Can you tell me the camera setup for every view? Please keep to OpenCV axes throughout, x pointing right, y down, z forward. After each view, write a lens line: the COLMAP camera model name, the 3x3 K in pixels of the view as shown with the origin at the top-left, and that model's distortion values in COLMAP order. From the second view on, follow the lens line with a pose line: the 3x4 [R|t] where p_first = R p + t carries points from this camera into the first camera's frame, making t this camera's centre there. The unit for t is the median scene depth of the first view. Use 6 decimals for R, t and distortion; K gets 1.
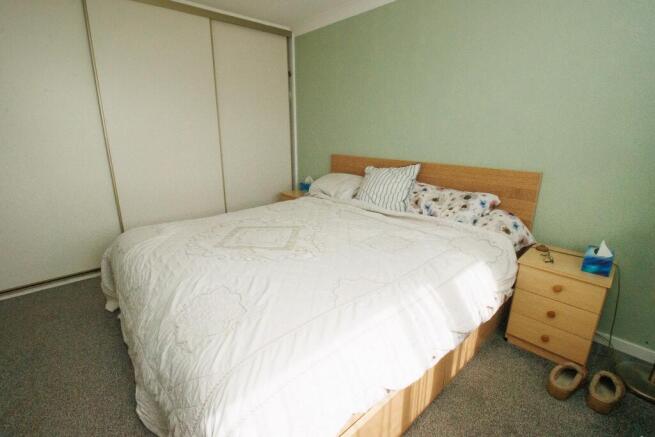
lens RADIAL K [[313.7, 0, 327.5], [0, 313.7, 218.5], [0, 0, 1]] dist [-0.000236, -0.000109]
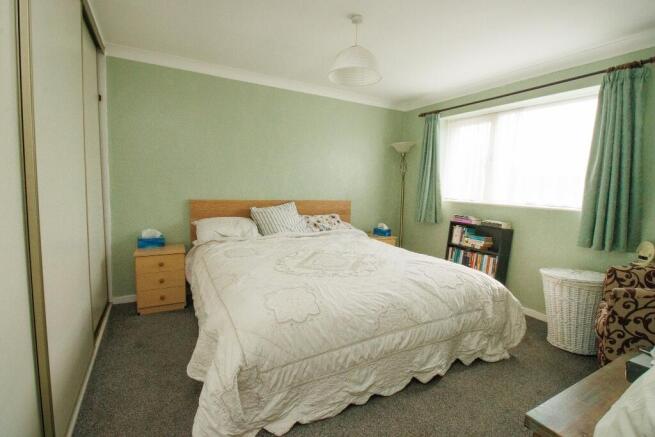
lens RADIAL K [[313.7, 0, 327.5], [0, 313.7, 218.5], [0, 0, 1]] dist [-0.000236, -0.000109]
pose [[0.172919, -0.102240, 0.979615, -1.120518], [0.235332, 0.970080, 0.059705, -0.146888], [-0.956409, 0.220210, 0.191806, 0.578651]]
